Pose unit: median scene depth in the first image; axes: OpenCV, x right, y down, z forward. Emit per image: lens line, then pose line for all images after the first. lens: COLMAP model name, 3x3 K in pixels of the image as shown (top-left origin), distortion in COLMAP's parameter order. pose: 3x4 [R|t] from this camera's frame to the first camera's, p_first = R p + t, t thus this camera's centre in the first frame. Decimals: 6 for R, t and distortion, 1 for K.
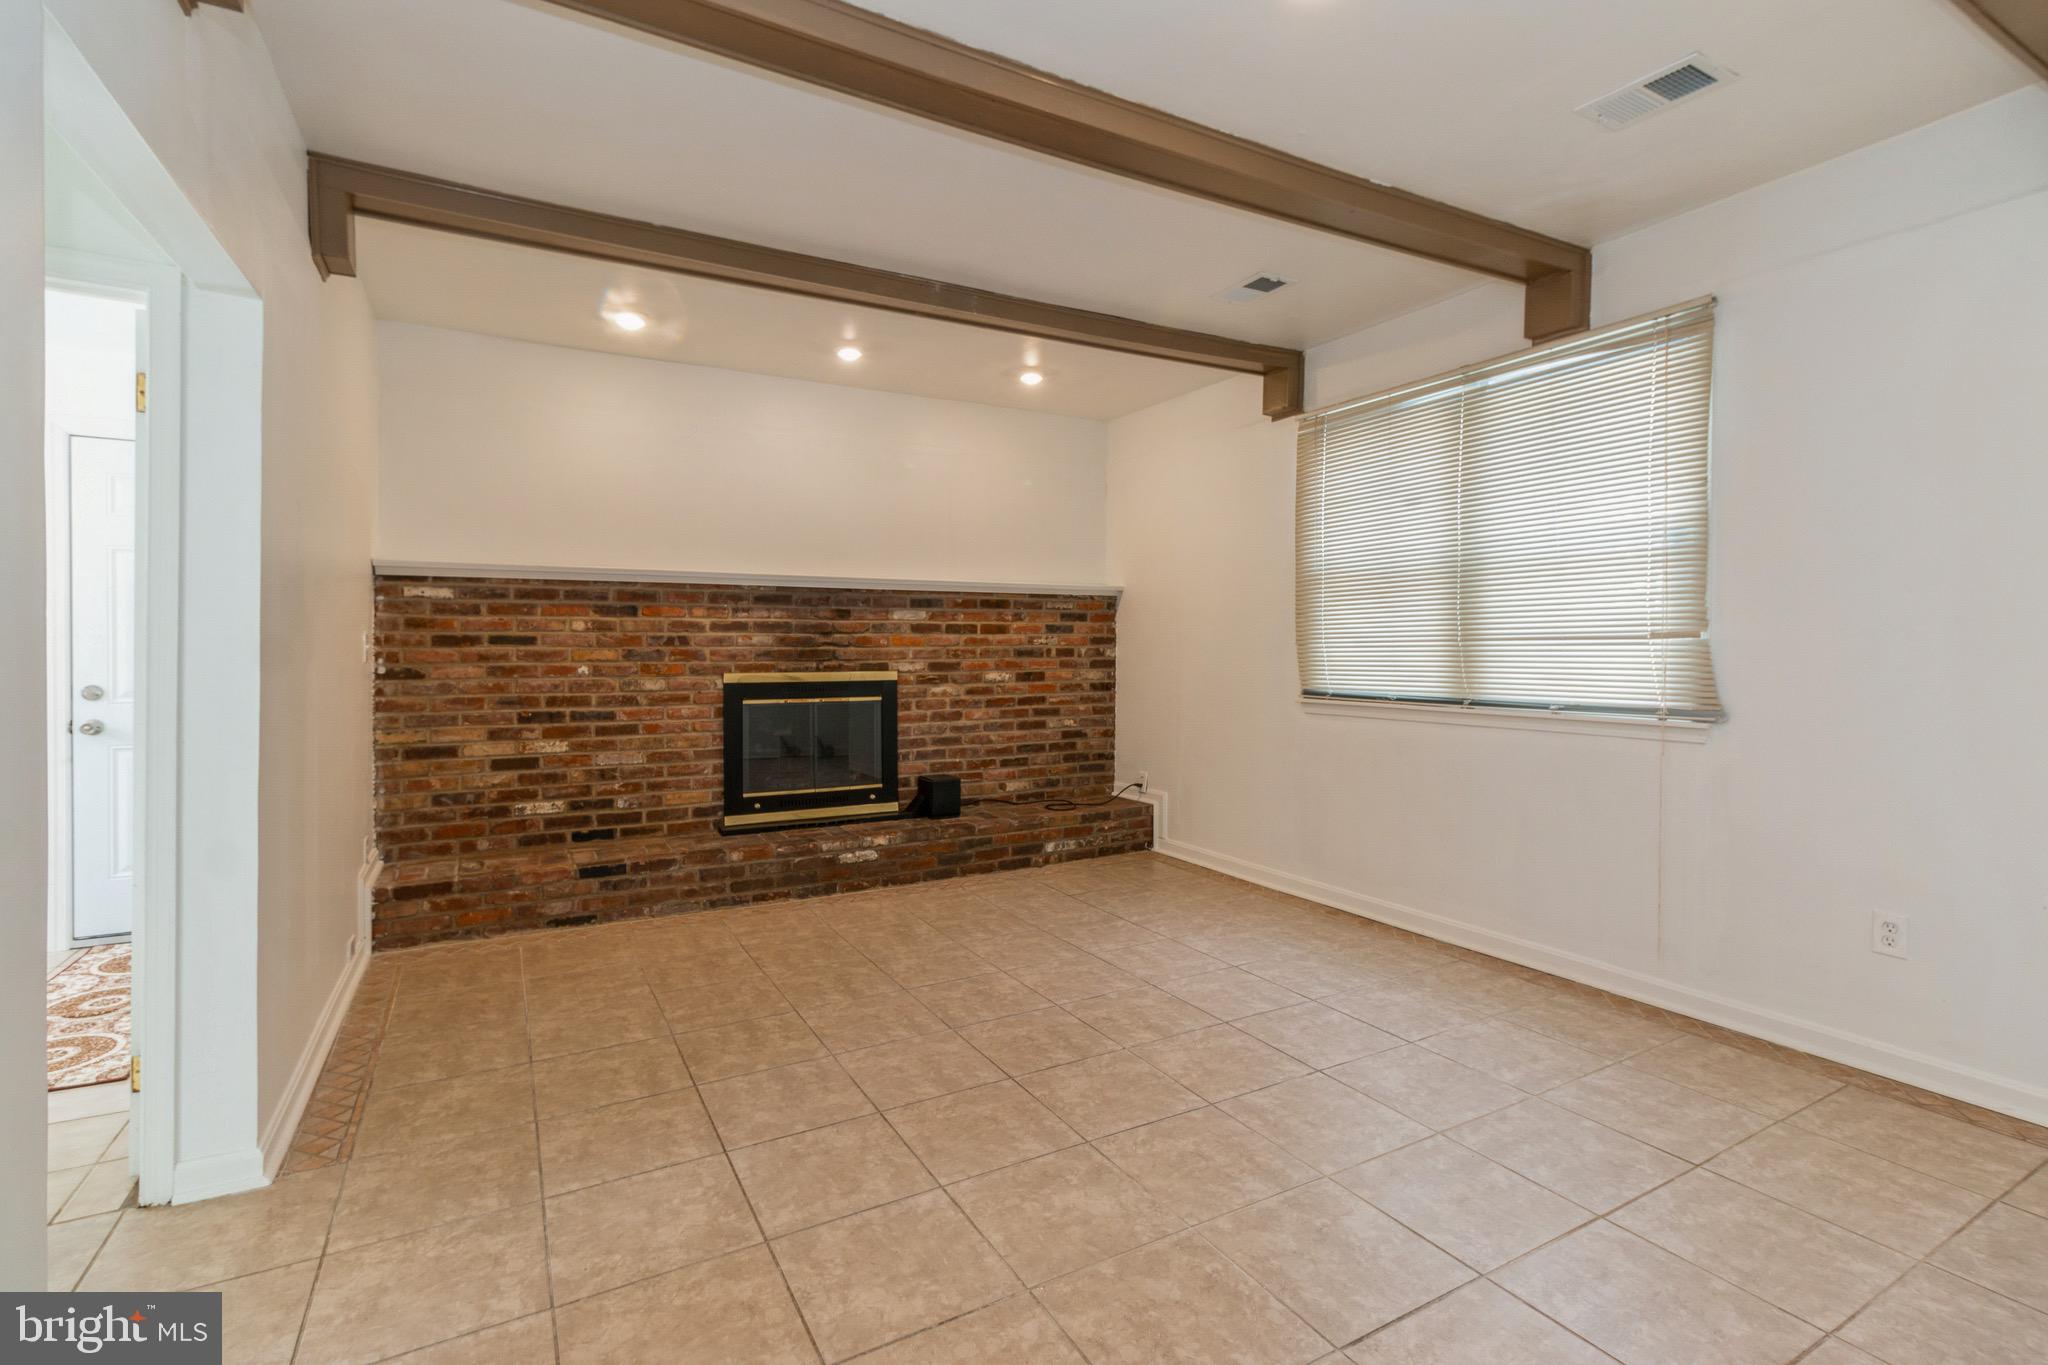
lens RADIAL K [[947.4, 0, 1024.7], [0, 947.4, 667.3], [0, 0, 1]] dist [0.000797, 0.000482]
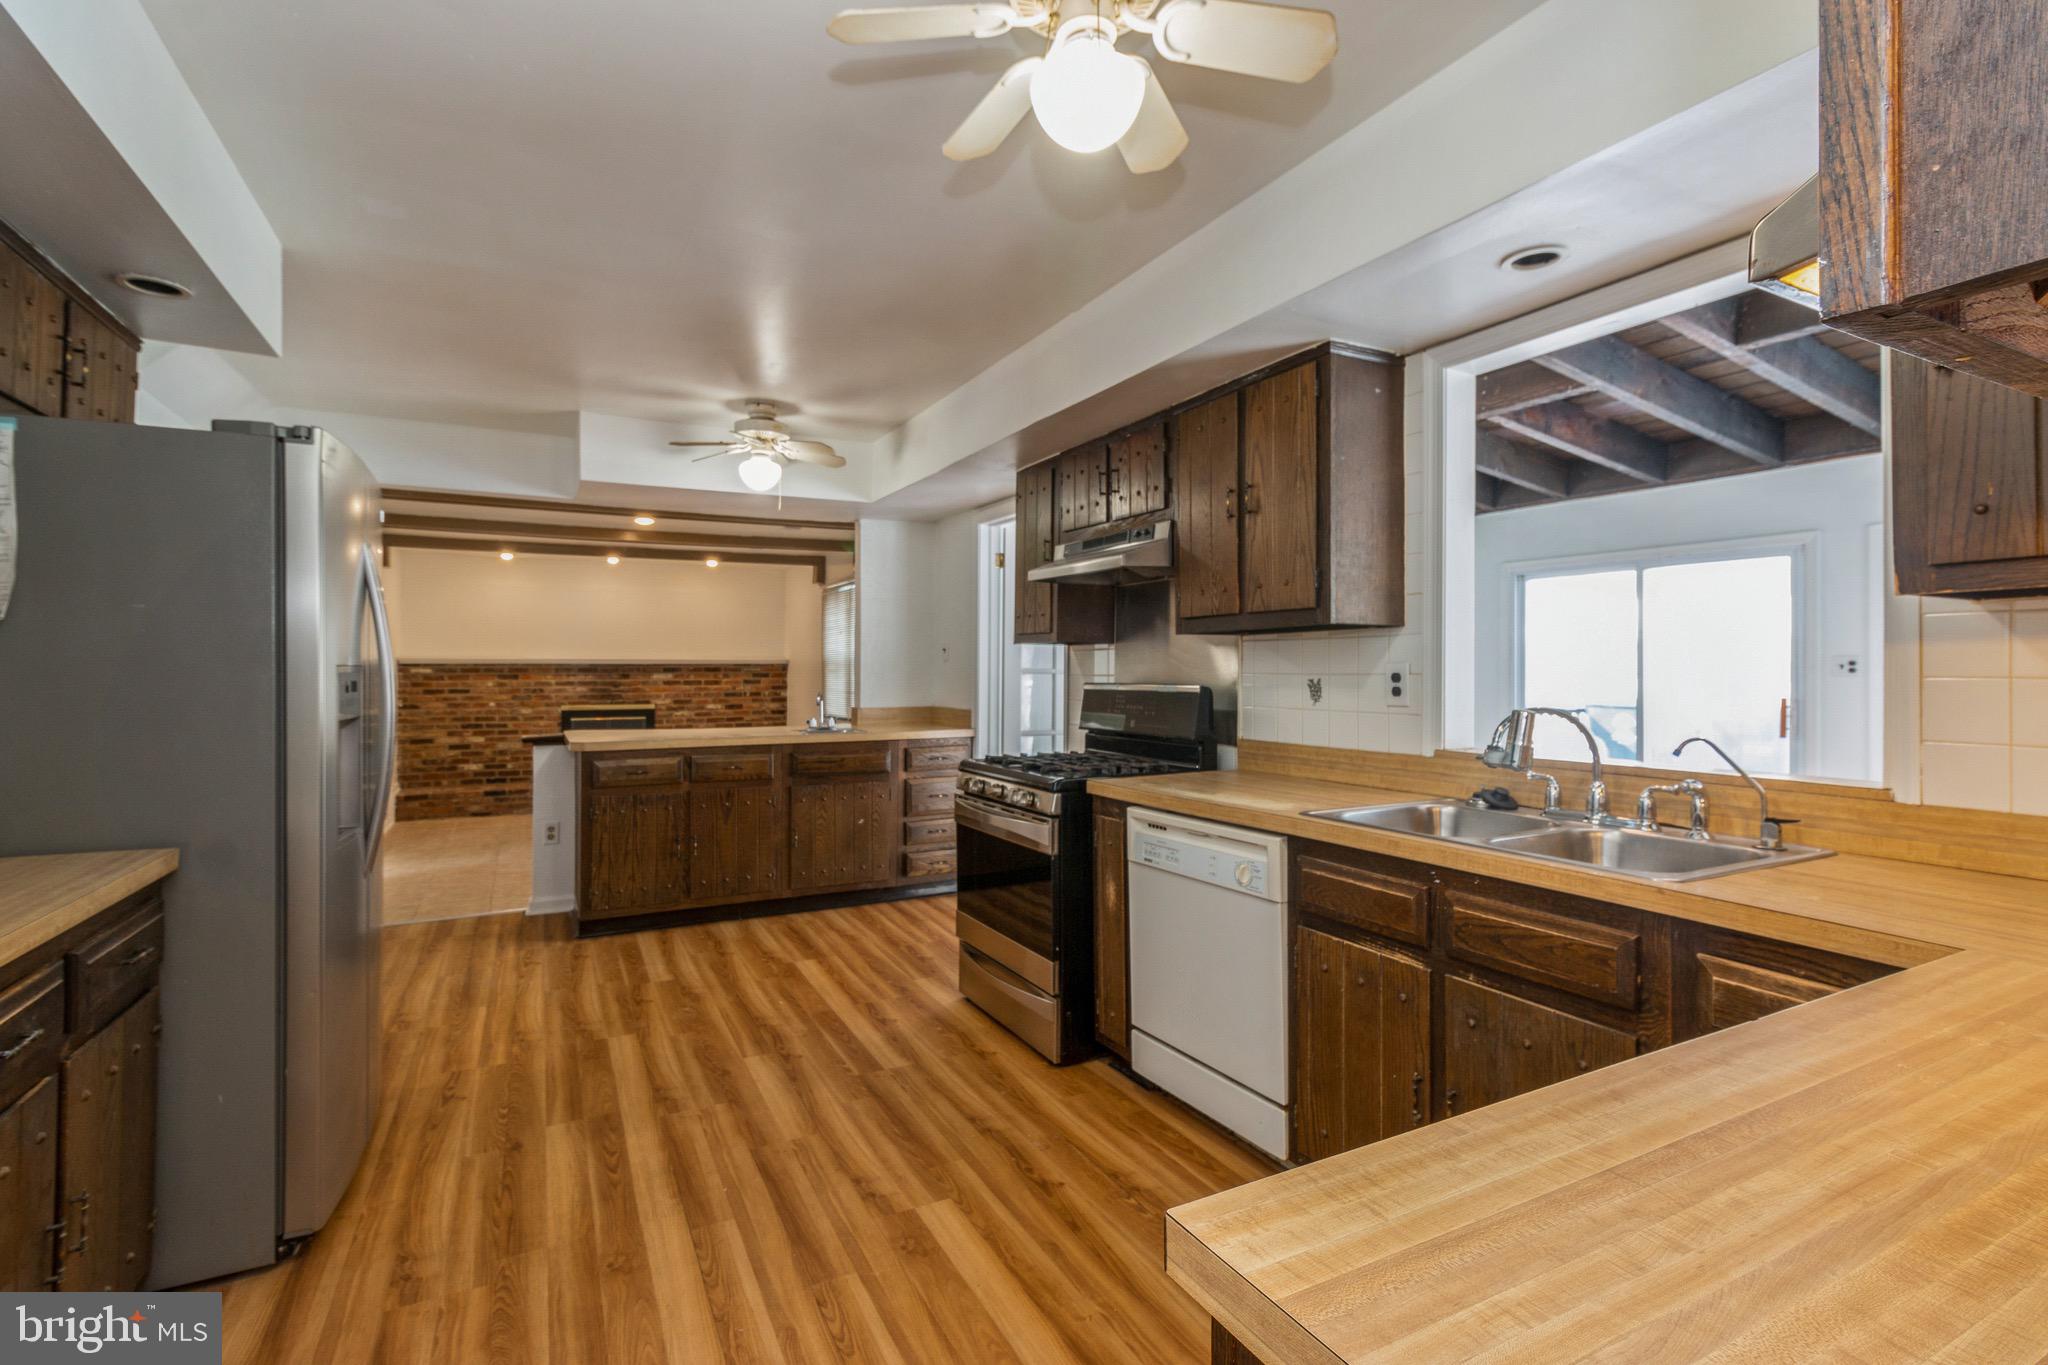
lens RADIAL K [[947.4, 0, 1025.5], [0, 947.4, 679.2], [0, 0, 1]] dist [0.000797, 0.000482]
pose [[0.999472, -0.001949, -0.032442, 0.845271], [0.001503, 0.999904, -0.013776, -0.024038], [0.032466, 0.013720, 0.999379, -1.159121]]
